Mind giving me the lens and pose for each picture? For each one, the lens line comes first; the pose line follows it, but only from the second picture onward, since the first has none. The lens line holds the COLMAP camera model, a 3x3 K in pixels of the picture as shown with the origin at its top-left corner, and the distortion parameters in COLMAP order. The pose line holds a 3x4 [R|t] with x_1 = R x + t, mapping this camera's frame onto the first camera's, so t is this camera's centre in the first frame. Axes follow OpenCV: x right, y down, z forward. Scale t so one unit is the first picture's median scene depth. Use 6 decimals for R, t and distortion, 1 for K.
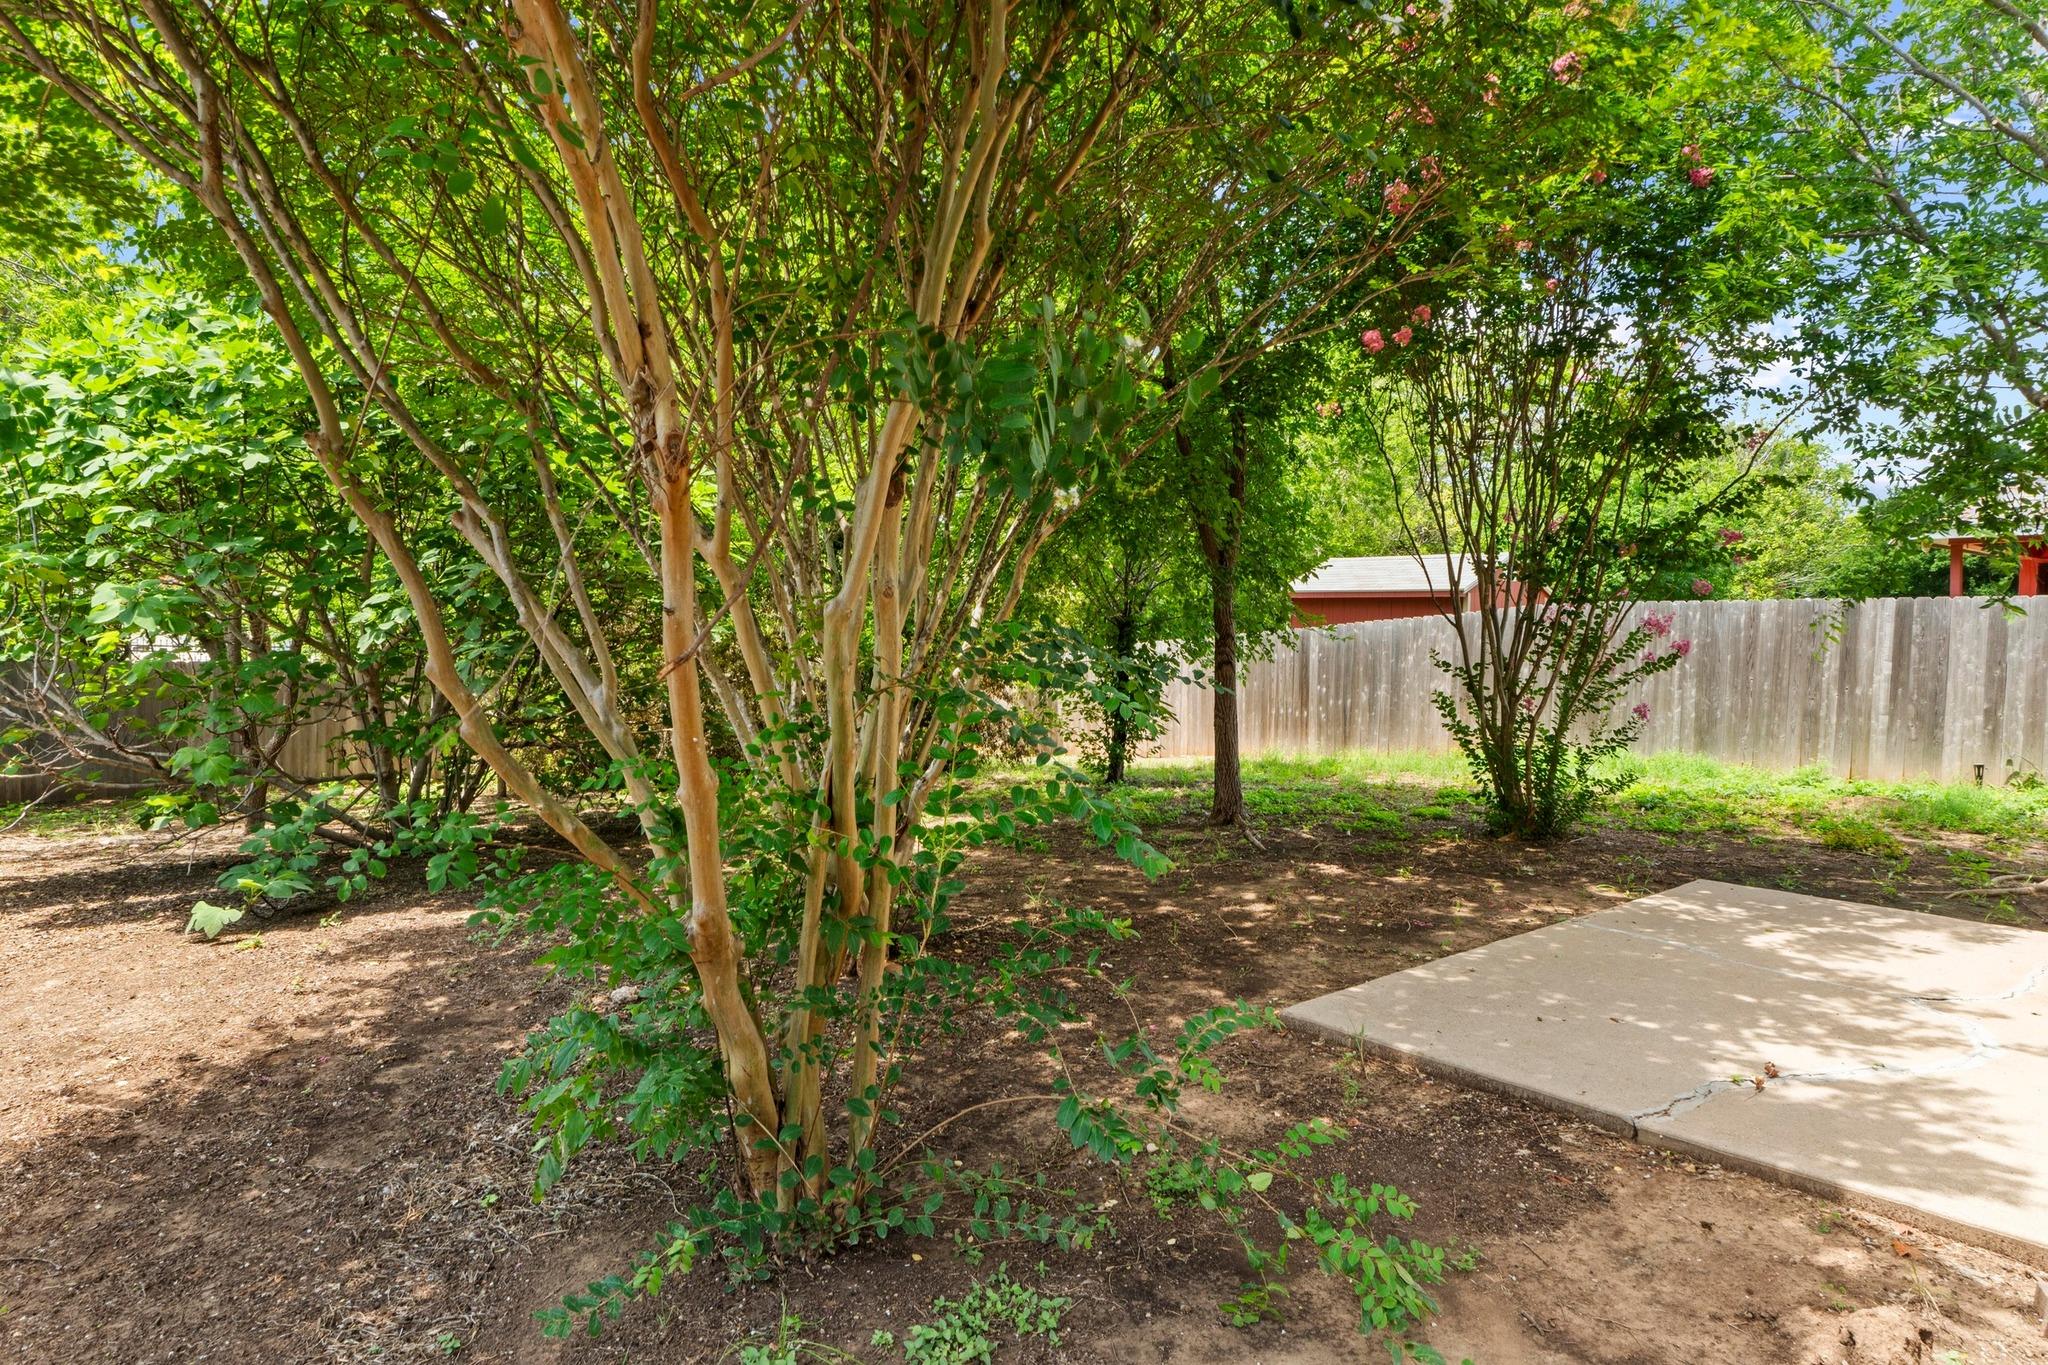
lens RADIAL K [[1235.2, 0, 1026.1], [0, 1235.2, 681.6], [0, 0, 1]] dist [0.001224, 0.000895]
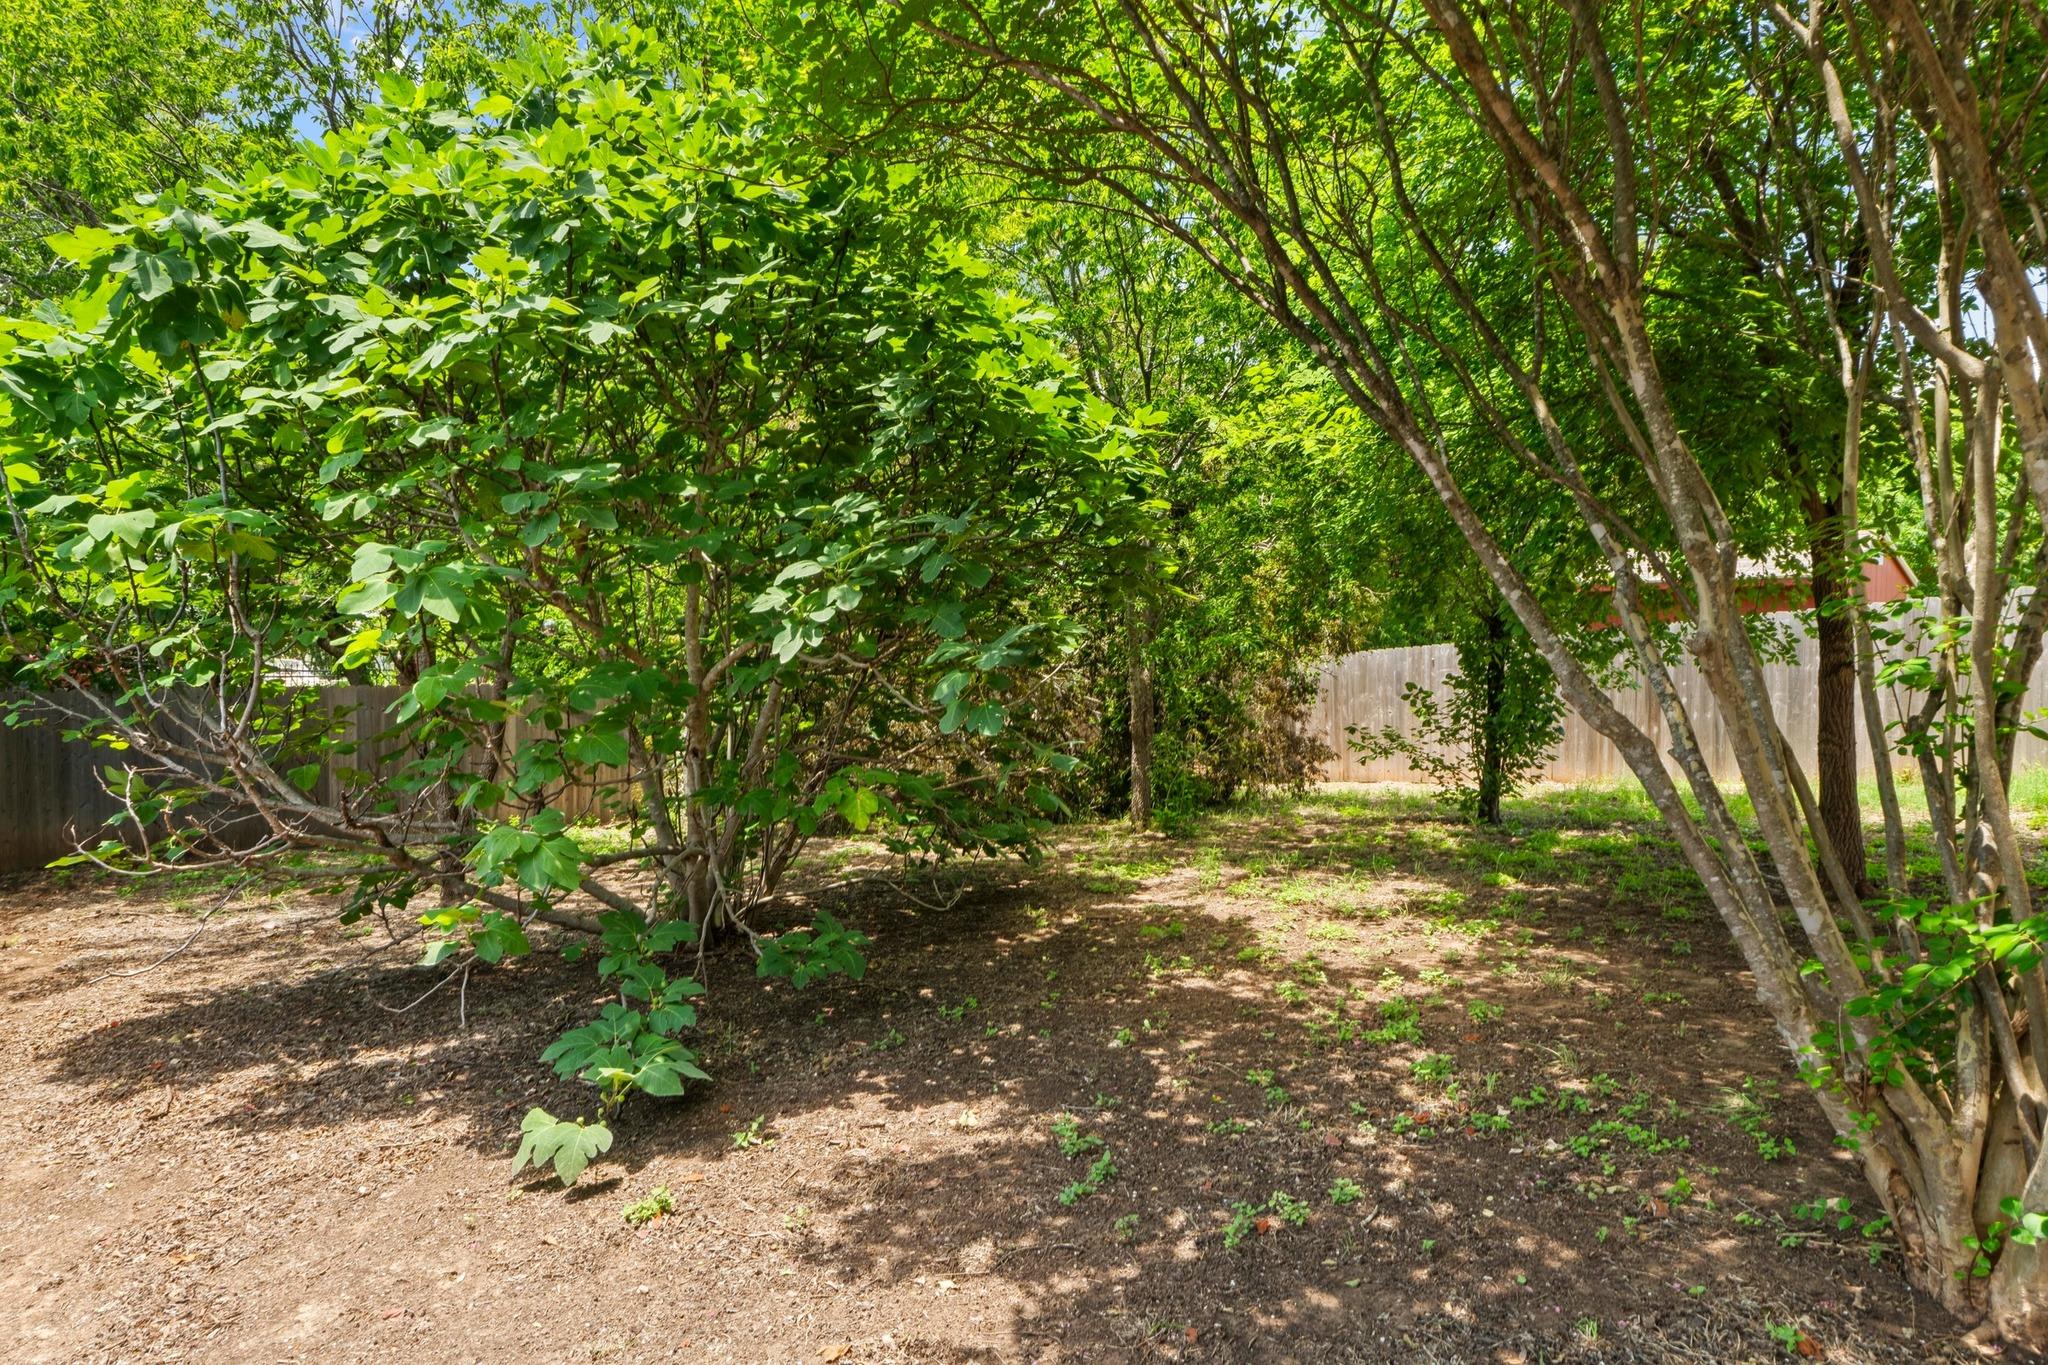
lens RADIAL K [[1235.2, 0, 1022.0], [0, 1235.2, 684.1], [0, 0, 1]] dist [0.001224, 0.000895]
pose [[0.998751, -0.013515, -0.048112, -0.386576], [0.012927, 0.999838, -0.012530, -0.004409], [0.048273, 0.011892, 0.998763, 0.415558]]
